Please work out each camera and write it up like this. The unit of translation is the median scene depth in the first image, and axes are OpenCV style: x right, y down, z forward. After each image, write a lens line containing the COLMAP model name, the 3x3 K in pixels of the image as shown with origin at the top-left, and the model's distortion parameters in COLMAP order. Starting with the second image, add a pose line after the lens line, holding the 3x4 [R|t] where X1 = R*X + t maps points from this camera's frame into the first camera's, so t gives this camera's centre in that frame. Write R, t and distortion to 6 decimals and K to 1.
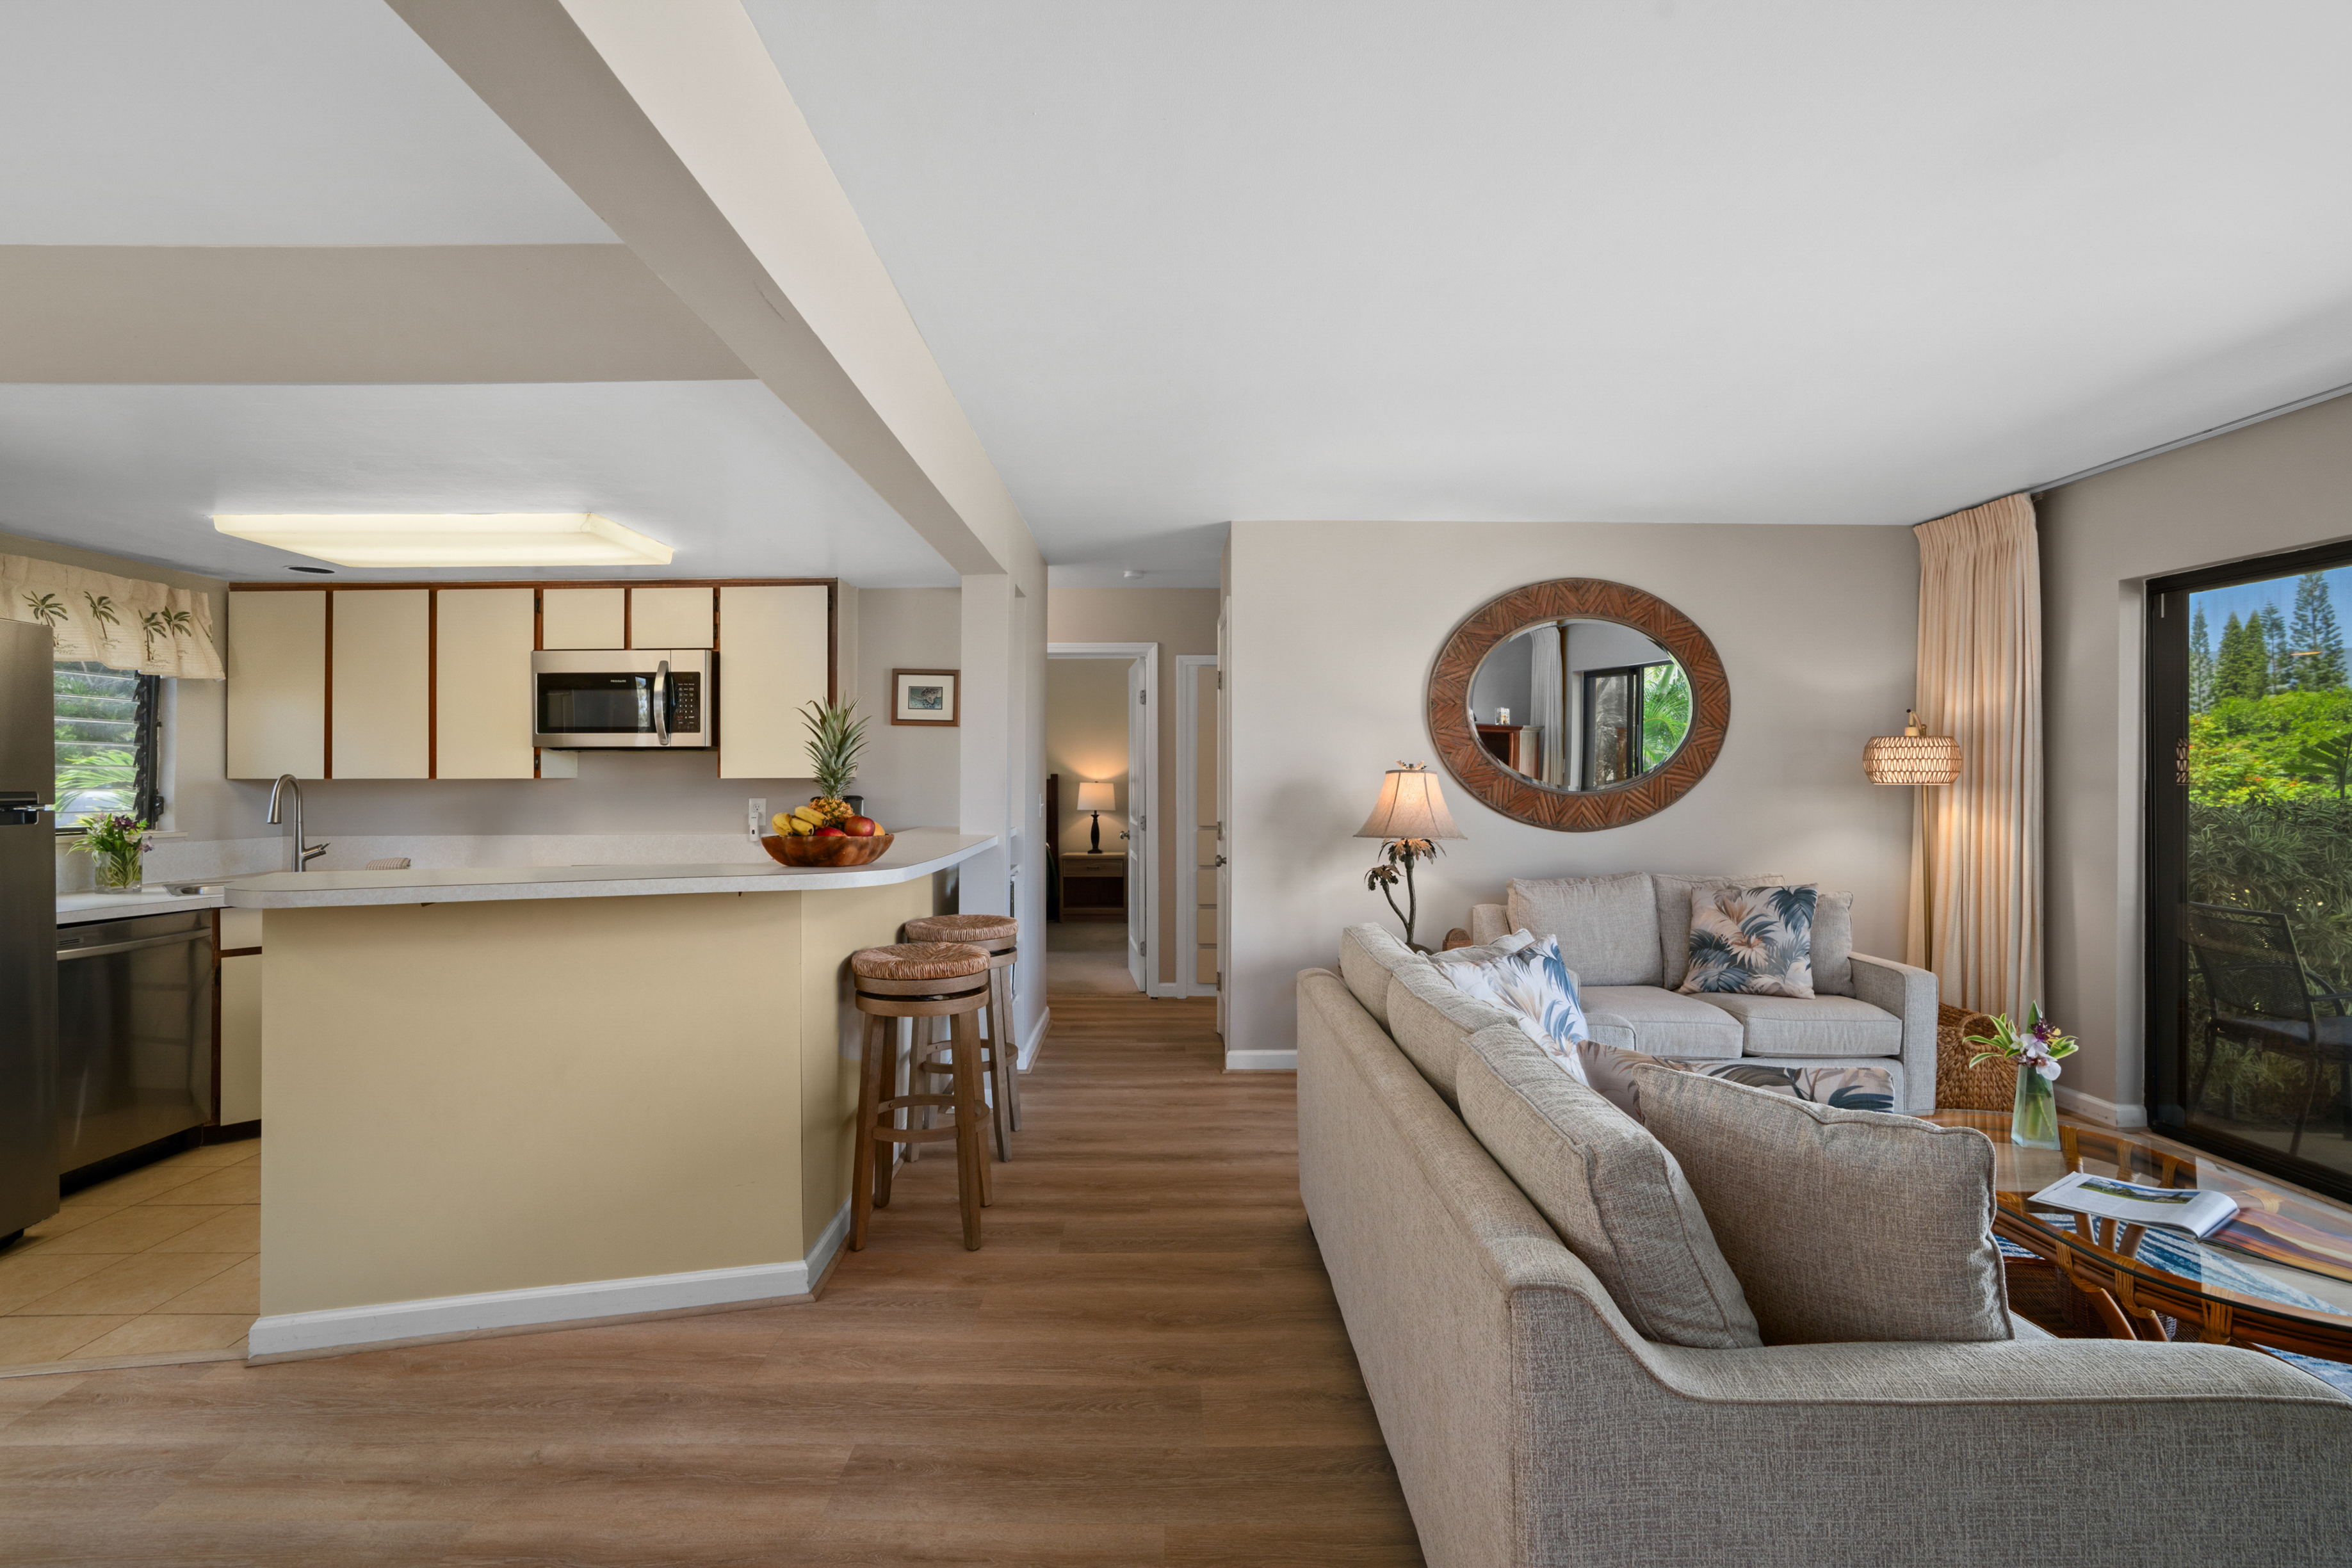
lens RADIAL K [[1099.9, 0, 1134.1], [0, 1099.9, 764.4], [0, 0, 1]] dist [-0.027205, 0.014112]
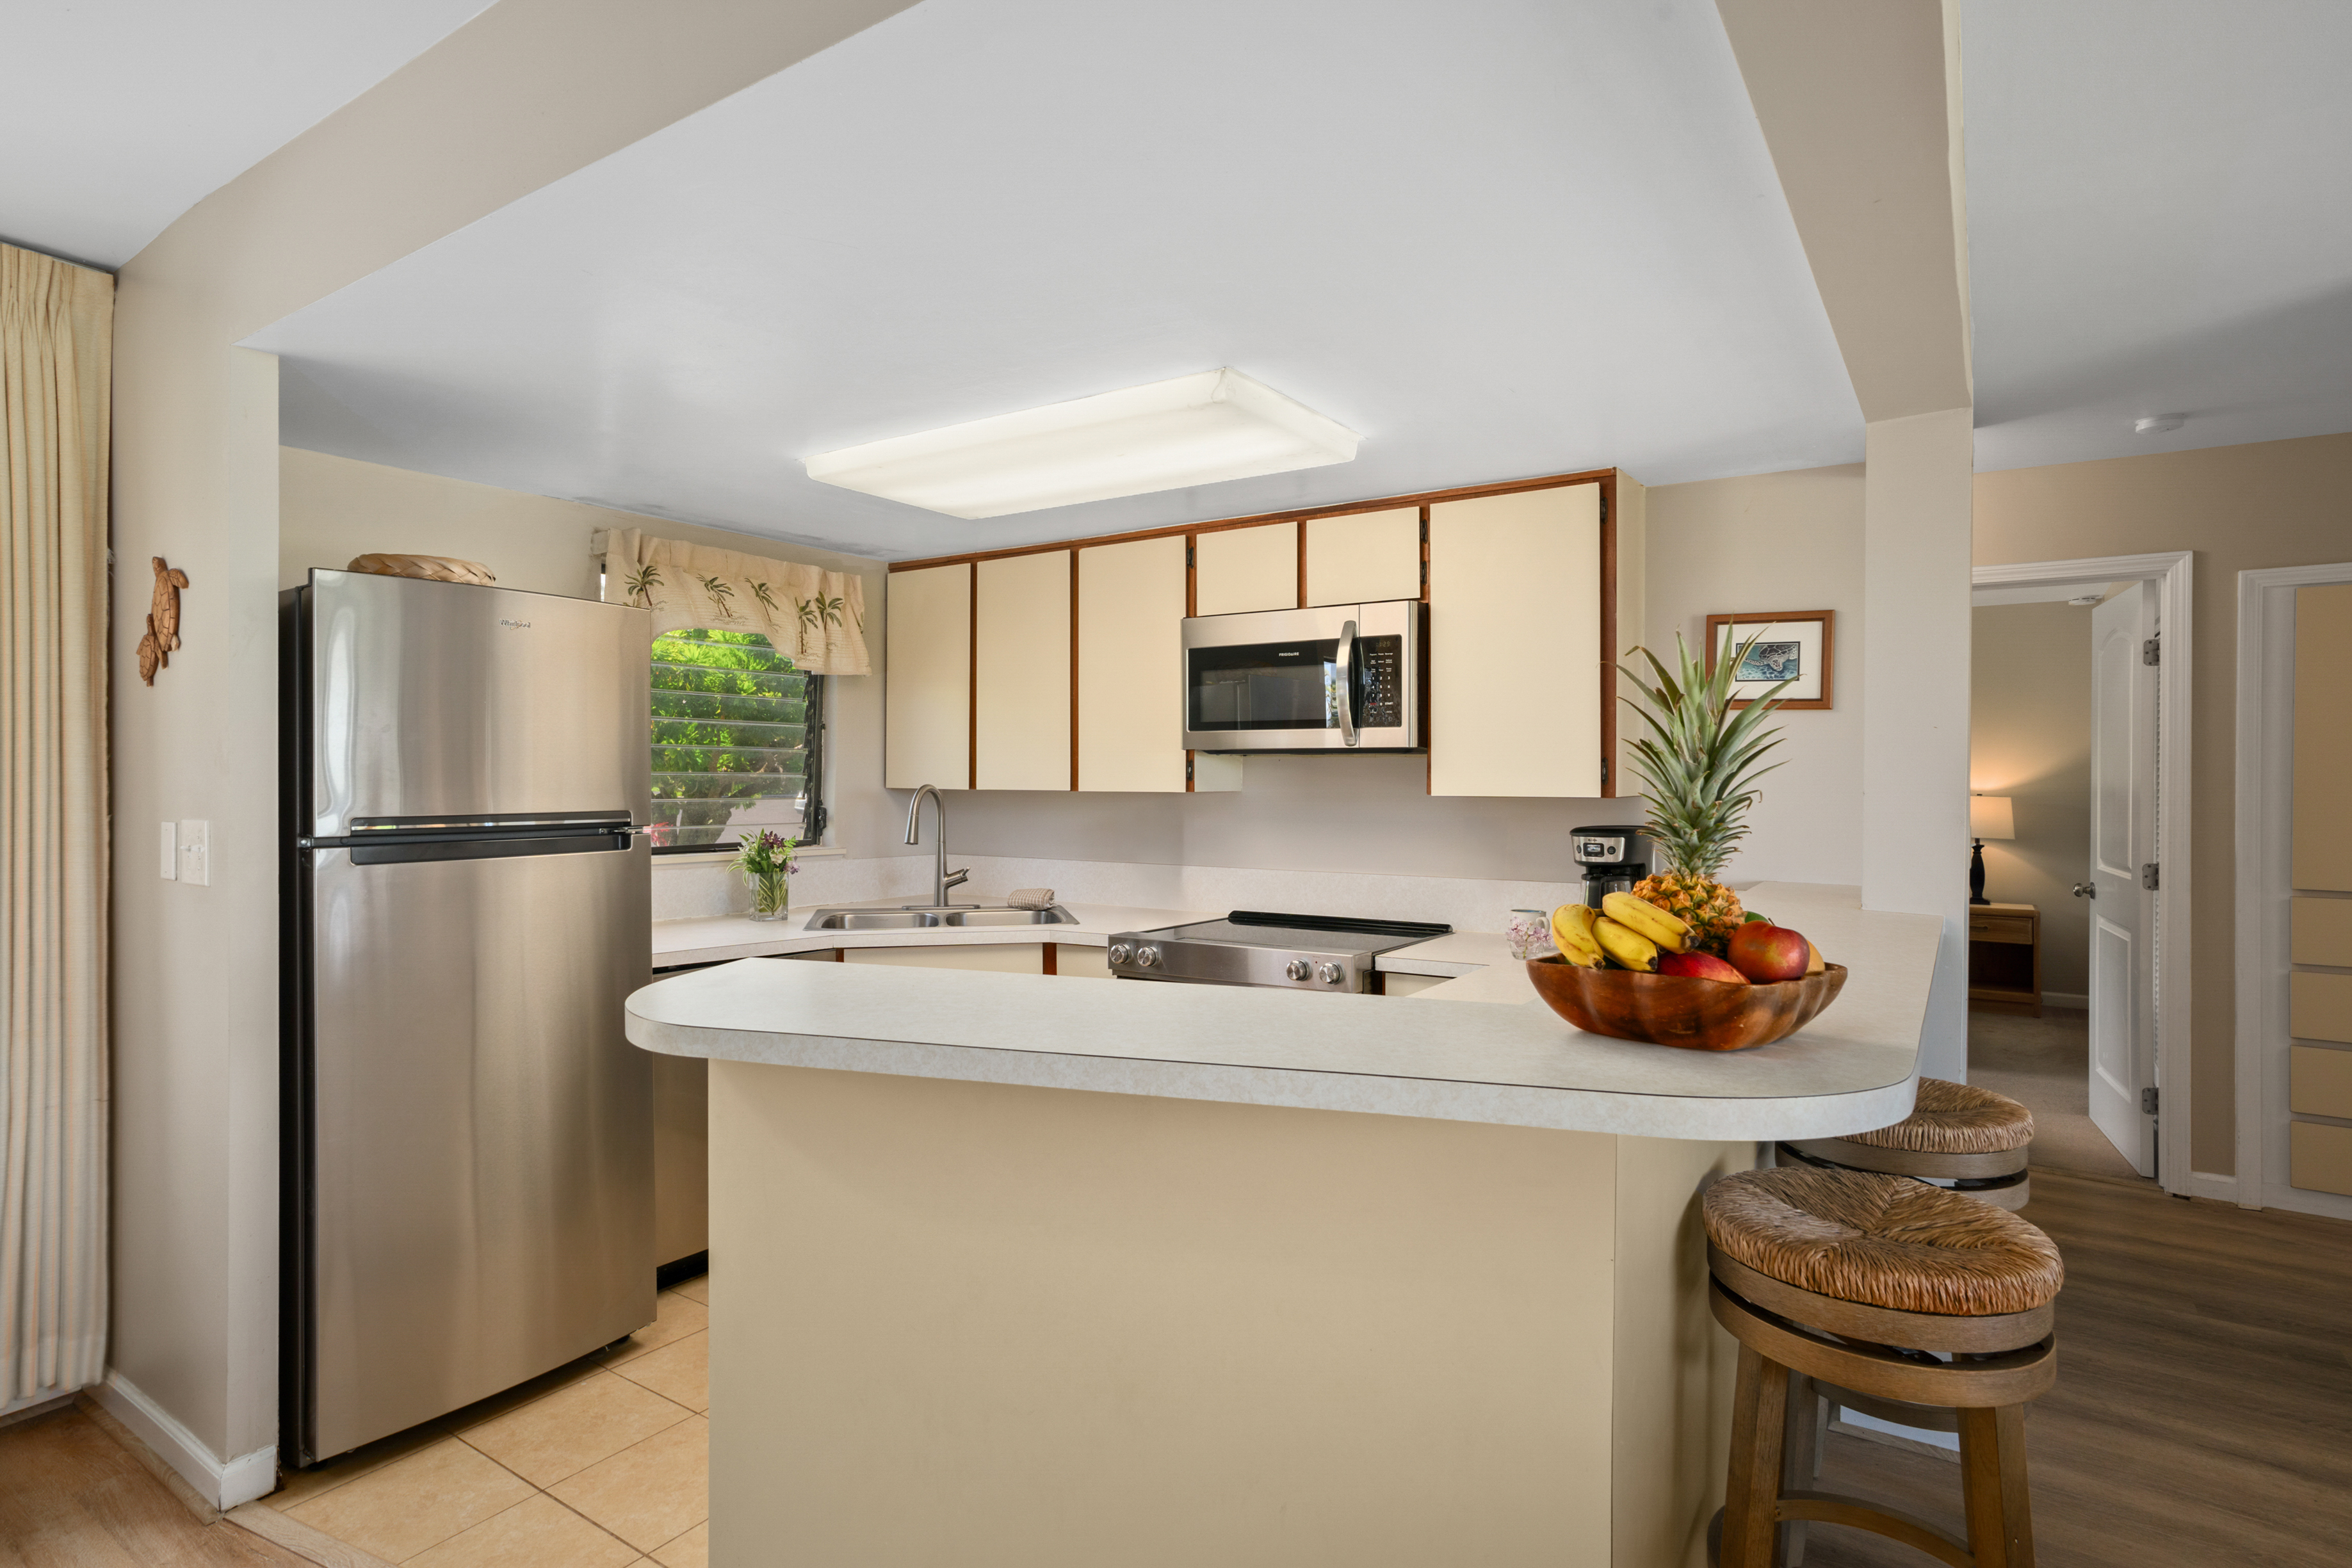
lens RADIAL K [[1214.6, 0, 1162.4], [0, 1214.6, 764.8], [0, 0, 1]] dist [-0.025352, 0.003251]
pose [[0.839452, 0.001008, -0.543433, -0.119629], [0.000527, 0.999996, 0.002669, -0.008069], [0.543433, -0.002527, 0.839449, 0.308643]]
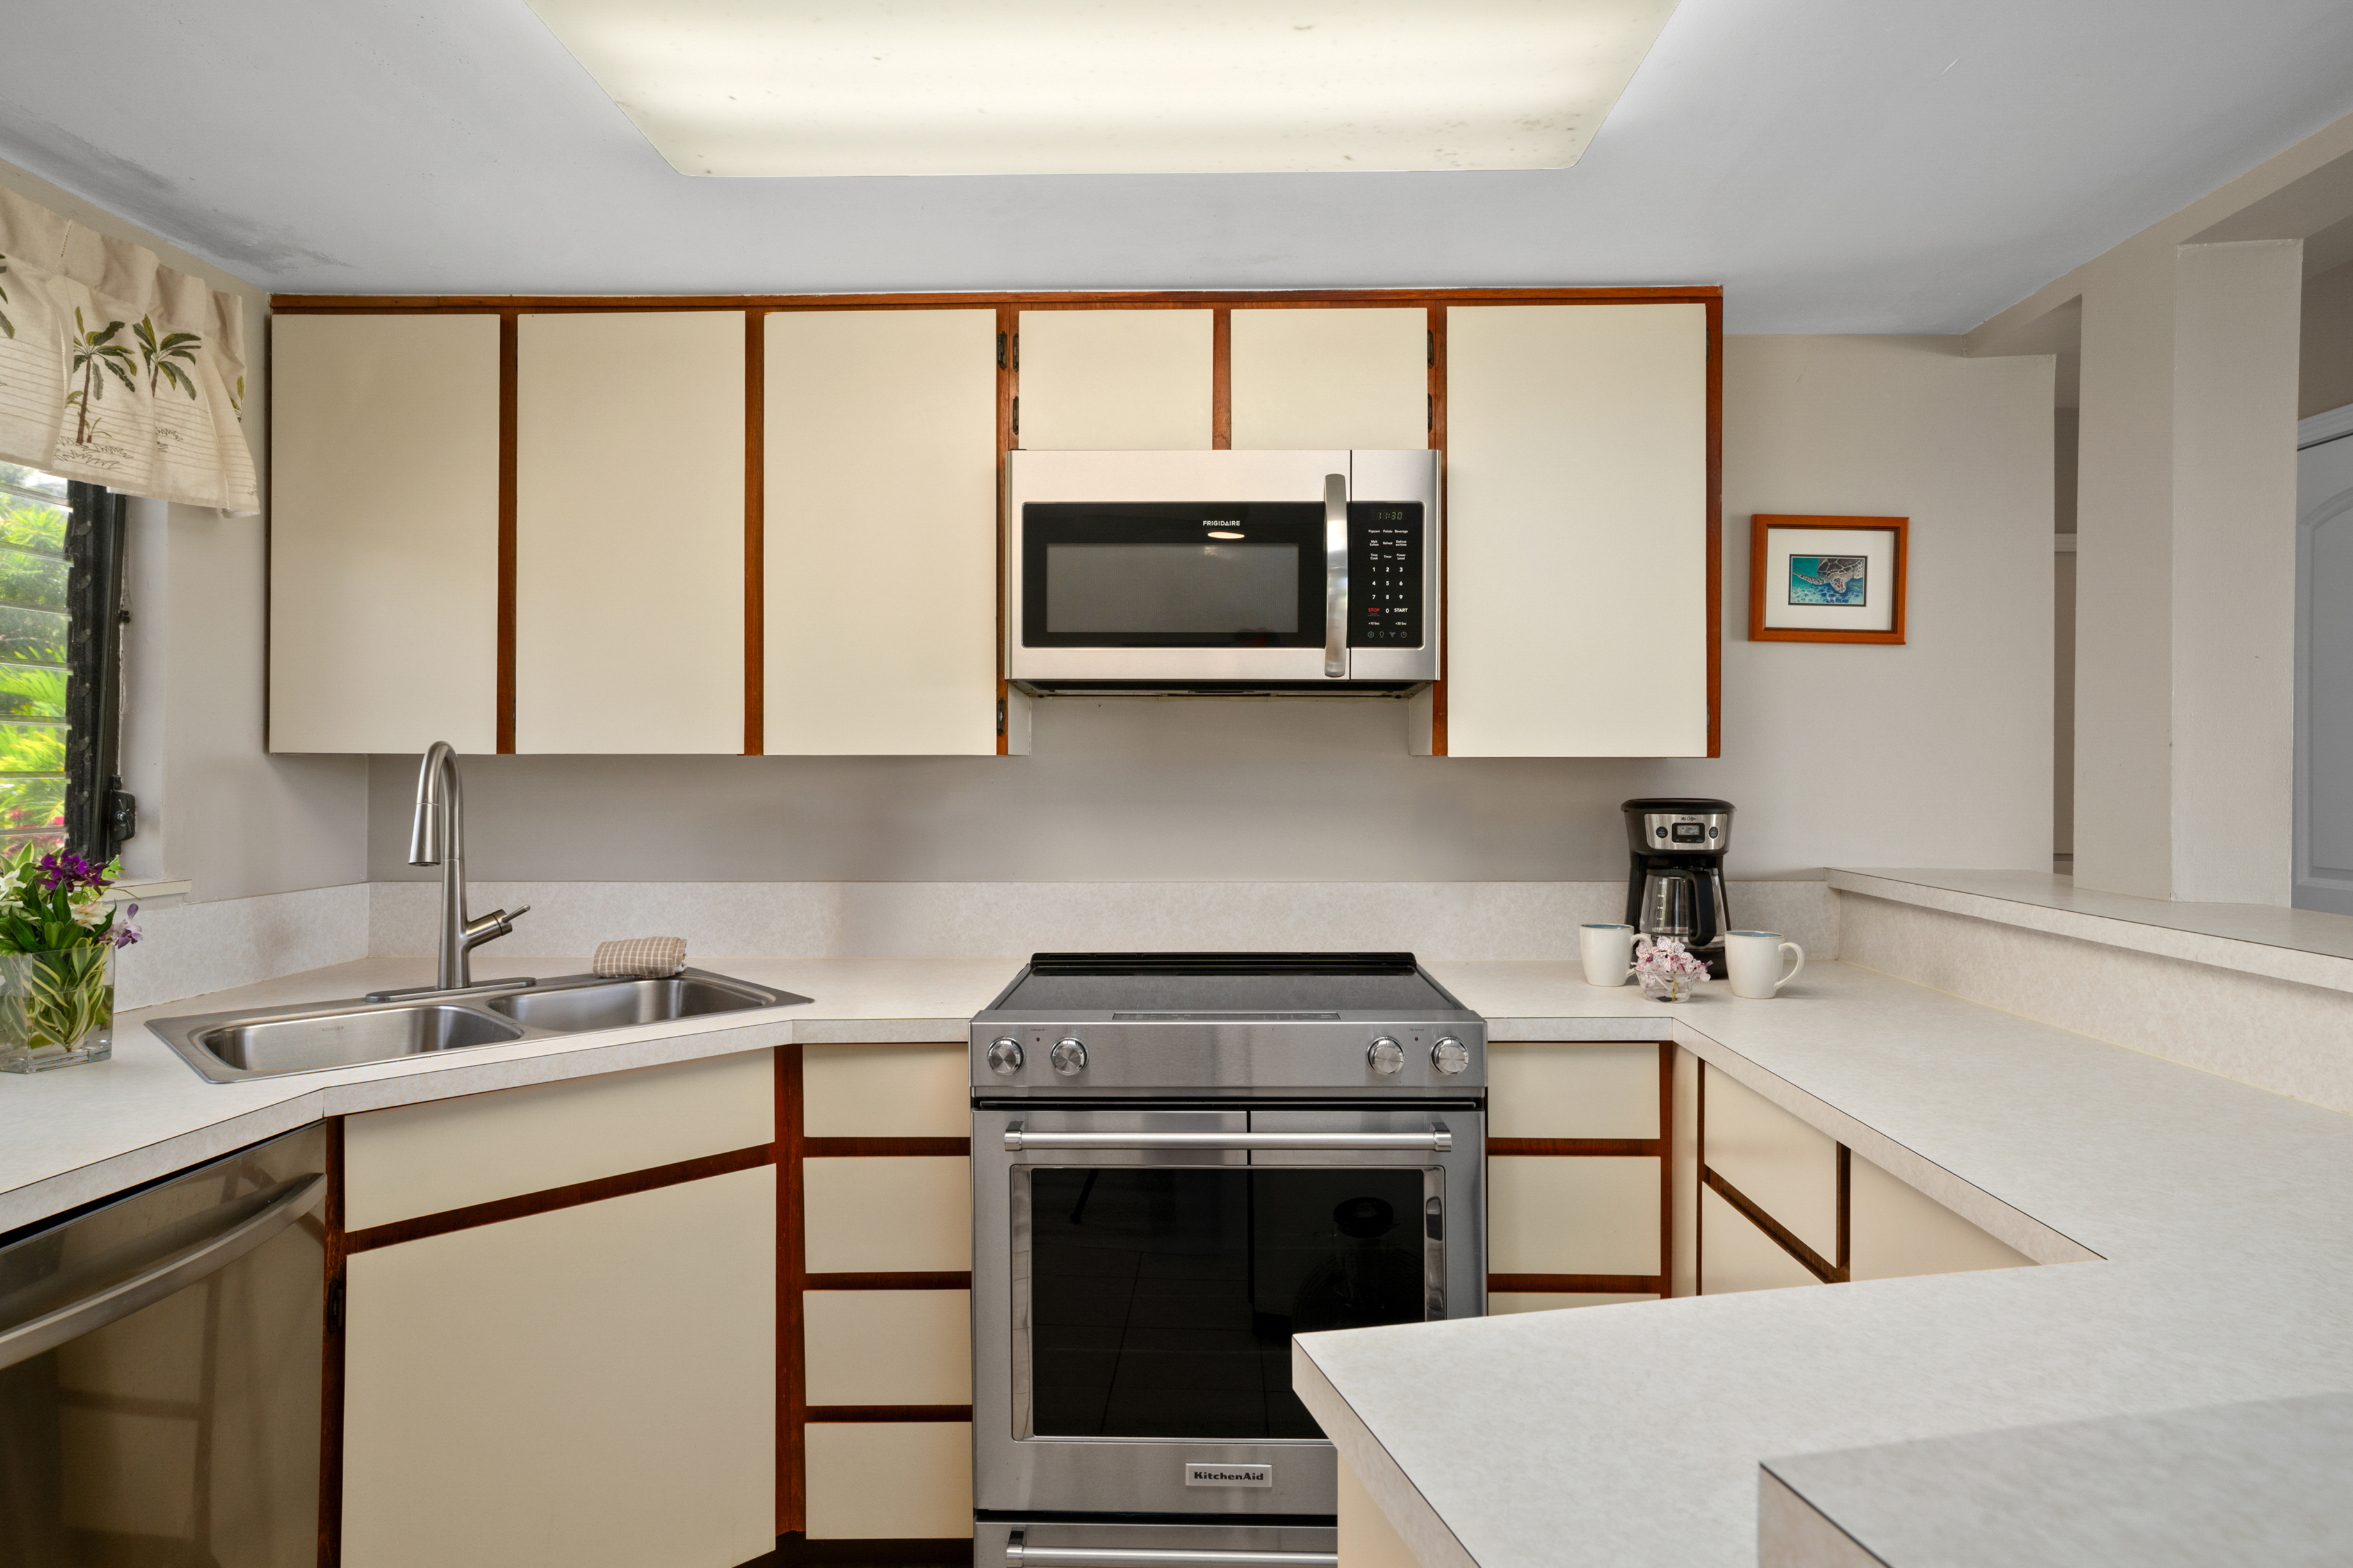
lens RADIAL K [[1341.1, 0, 1144.3], [0, 1341.1, 755.8], [0, 0, 1]] dist [0.000784, 0.002488]
pose [[0.999960, 0.005366, -0.007123, -0.497901], [-0.005332, 0.999974, 0.004769, 0.010447], [0.007148, -0.004730, 0.999963, 0.486786]]
